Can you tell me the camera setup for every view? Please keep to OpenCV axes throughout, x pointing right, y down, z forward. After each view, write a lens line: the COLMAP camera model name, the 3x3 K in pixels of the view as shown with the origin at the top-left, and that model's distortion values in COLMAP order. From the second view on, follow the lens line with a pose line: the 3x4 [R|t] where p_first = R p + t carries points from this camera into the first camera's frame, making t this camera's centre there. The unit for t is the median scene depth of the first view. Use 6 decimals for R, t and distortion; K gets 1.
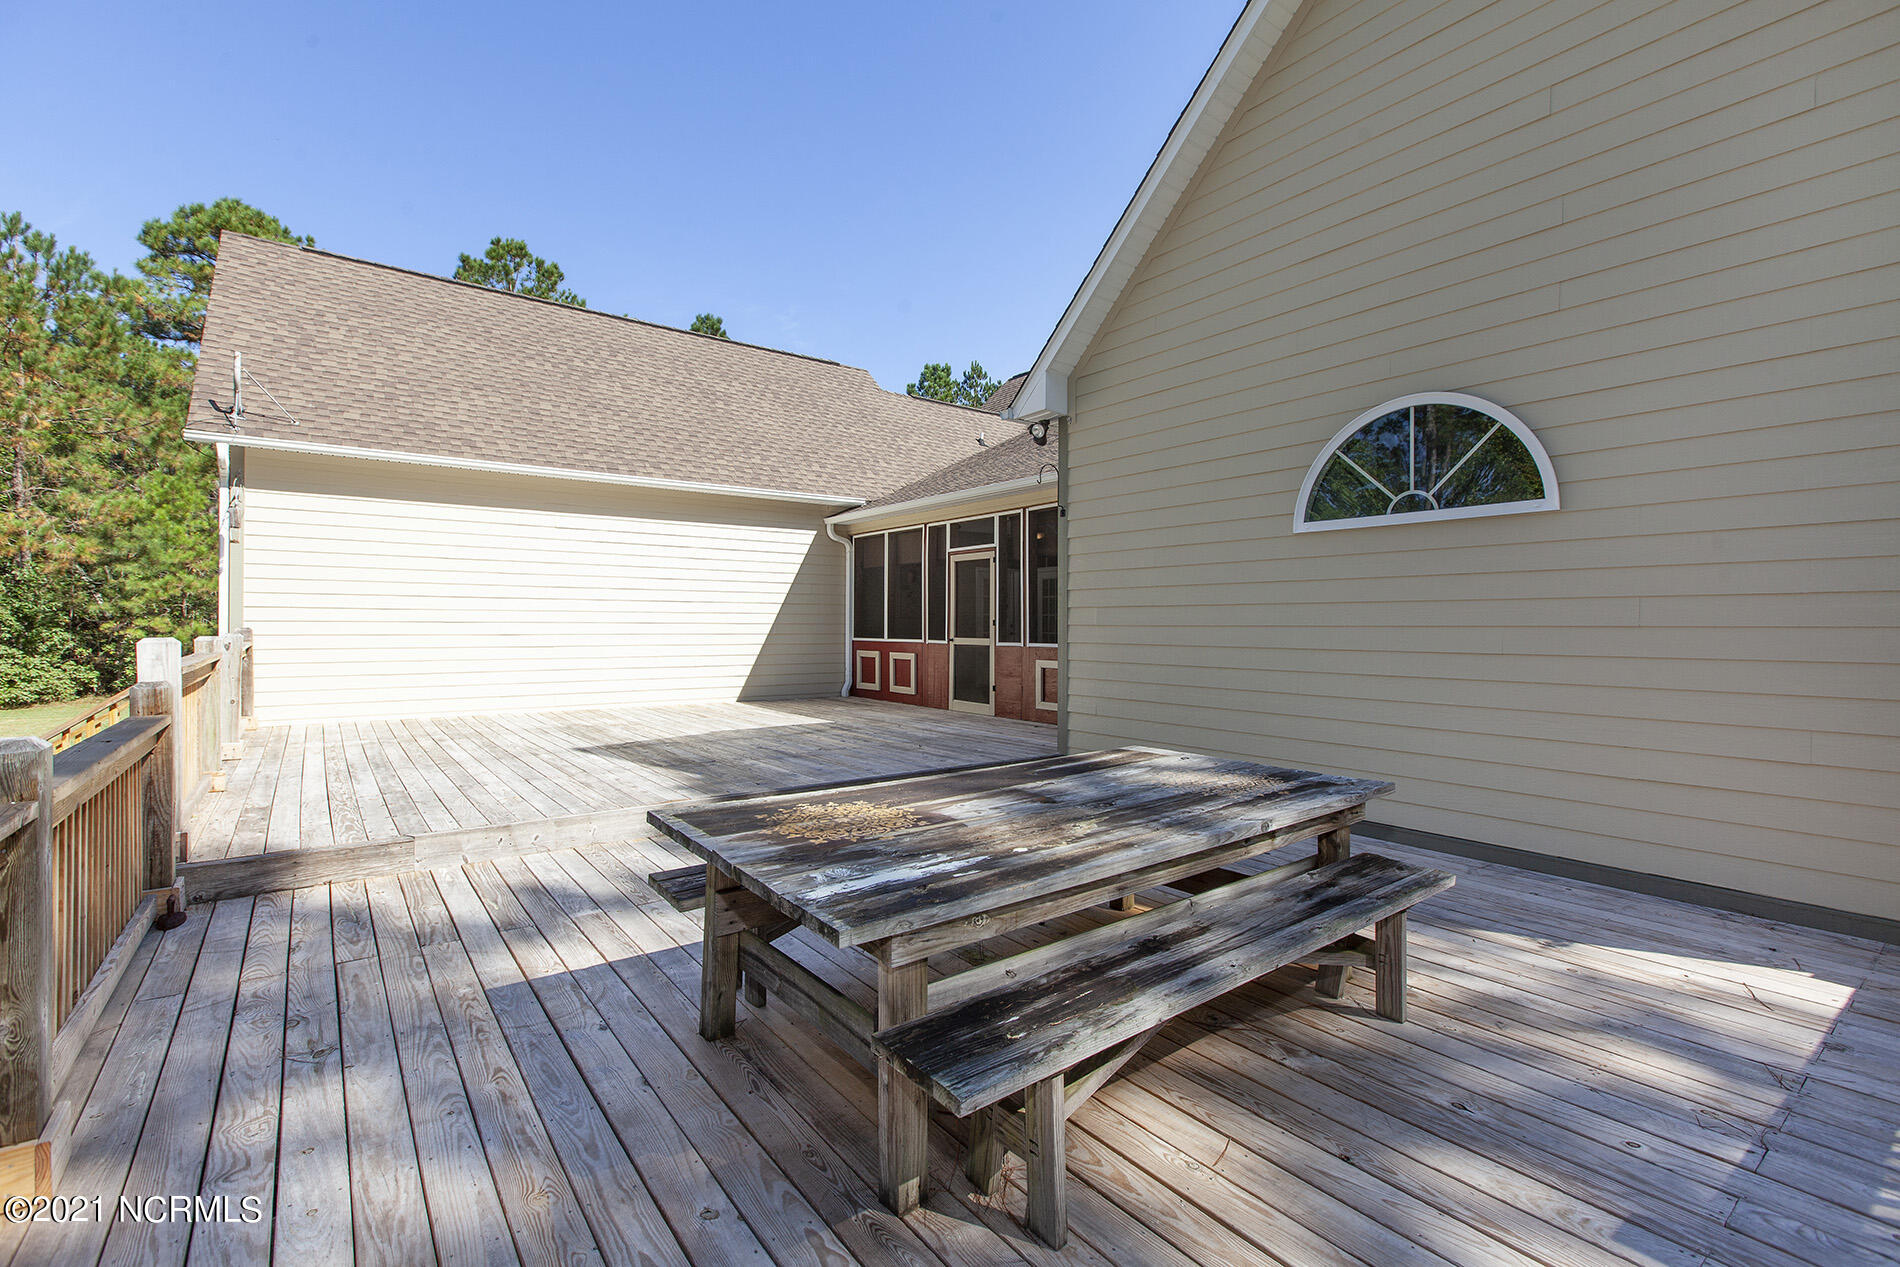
lens RADIAL K [[845.5, 0, 952.7], [0, 845.5, 622.6], [0, 0, 1]] dist [0.002721, -0.001132]
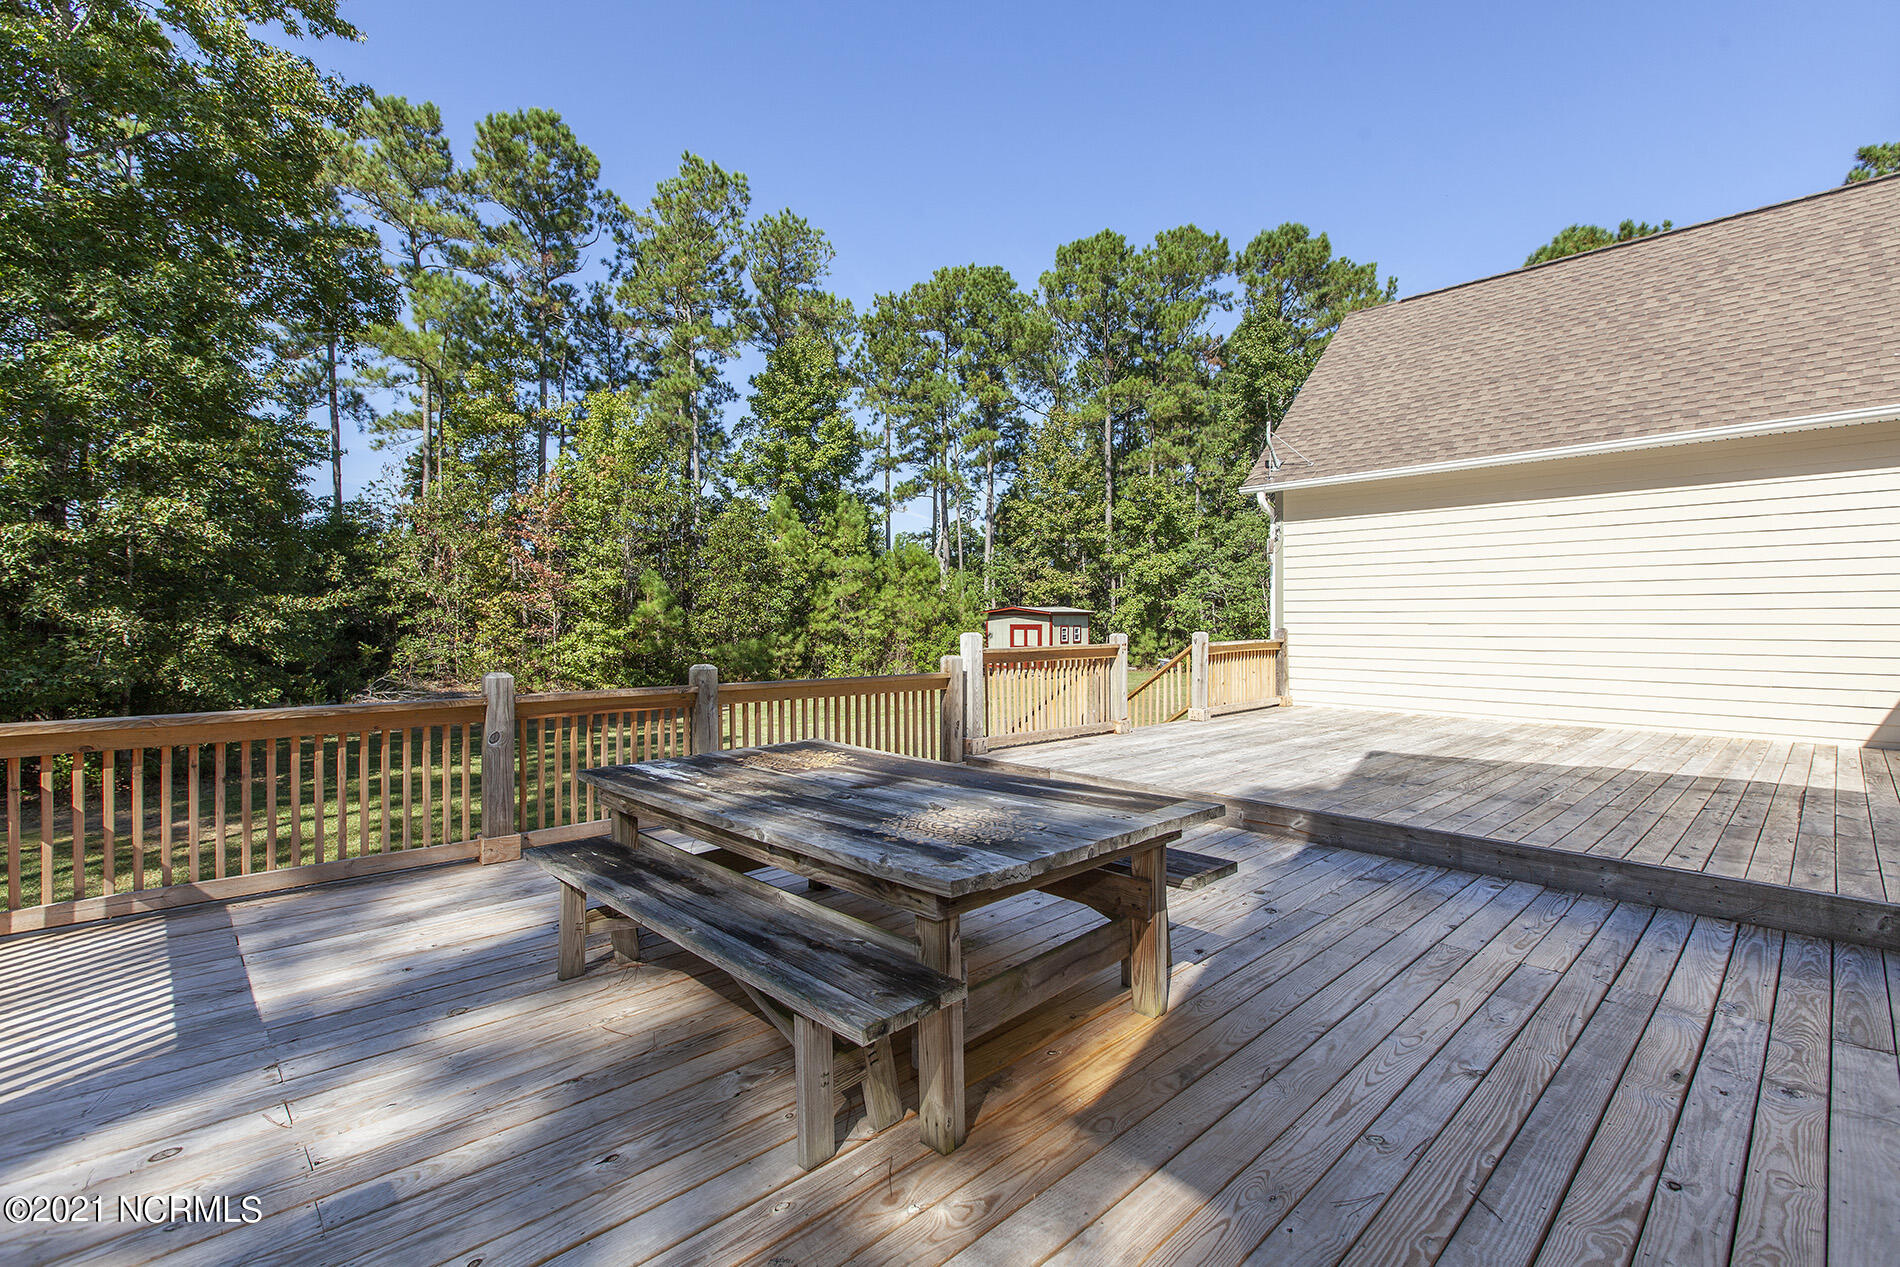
lens RADIAL K [[845.5, 0, 943.4], [0, 845.5, 619.0], [0, 0, 1]] dist [0.002721, -0.001132]
pose [[0.108883, -0.008521, -0.994018, 0.365806], [0.002026, 0.999963, -0.008350, 0.001310], [0.994053, -0.001104, 0.108896, 0.298518]]
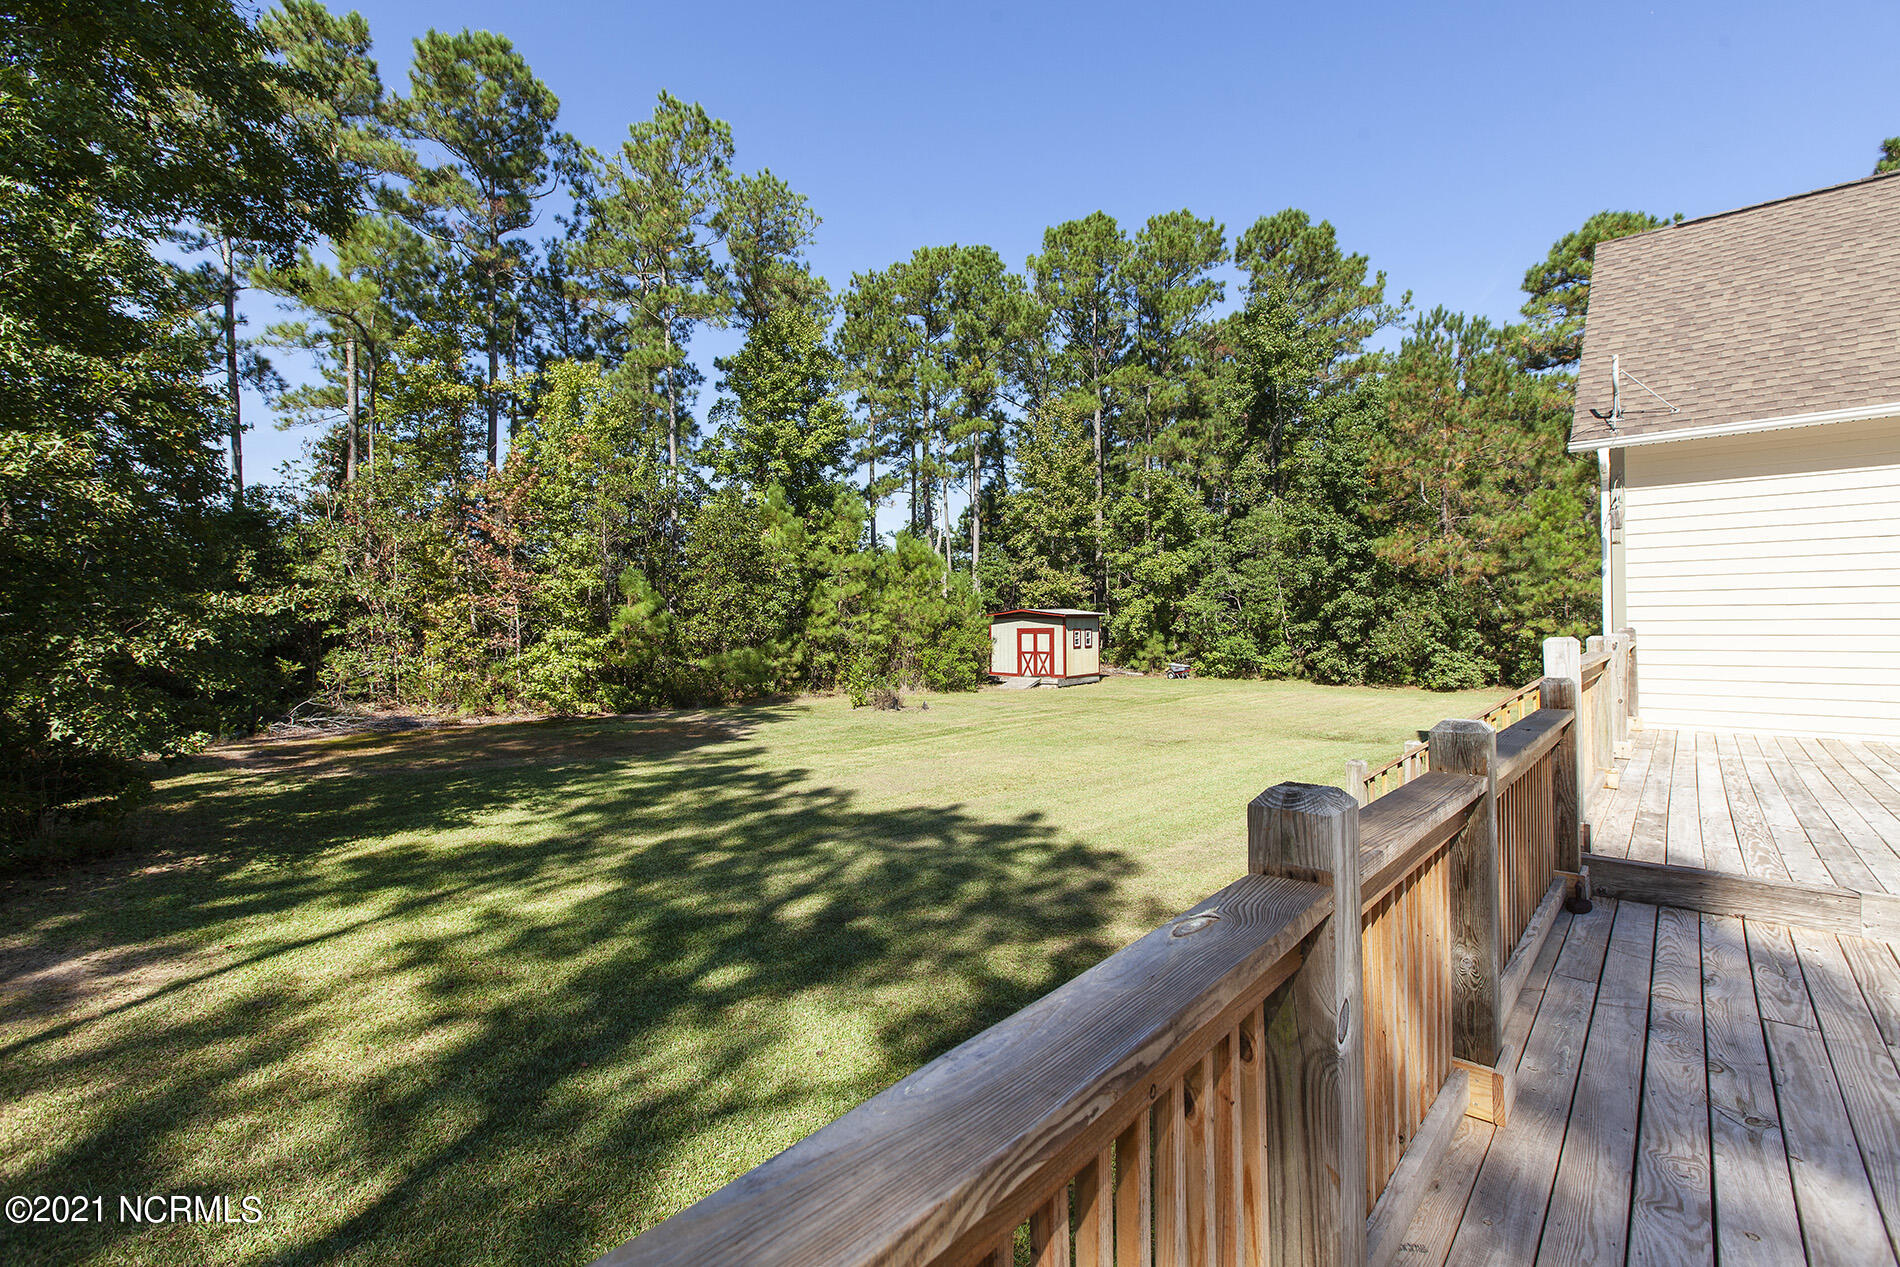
lens RADIAL K [[845.5, 0, 943.9], [0, 845.5, 618.8], [0, 0, 1]] dist [0.002721, -0.001132]
pose [[0.200509, -0.016150, -0.979559, -0.016354], [0.011587, 0.999833, -0.014113, 0.000293], [0.979623, -0.008520, 0.200662, 0.006752]]
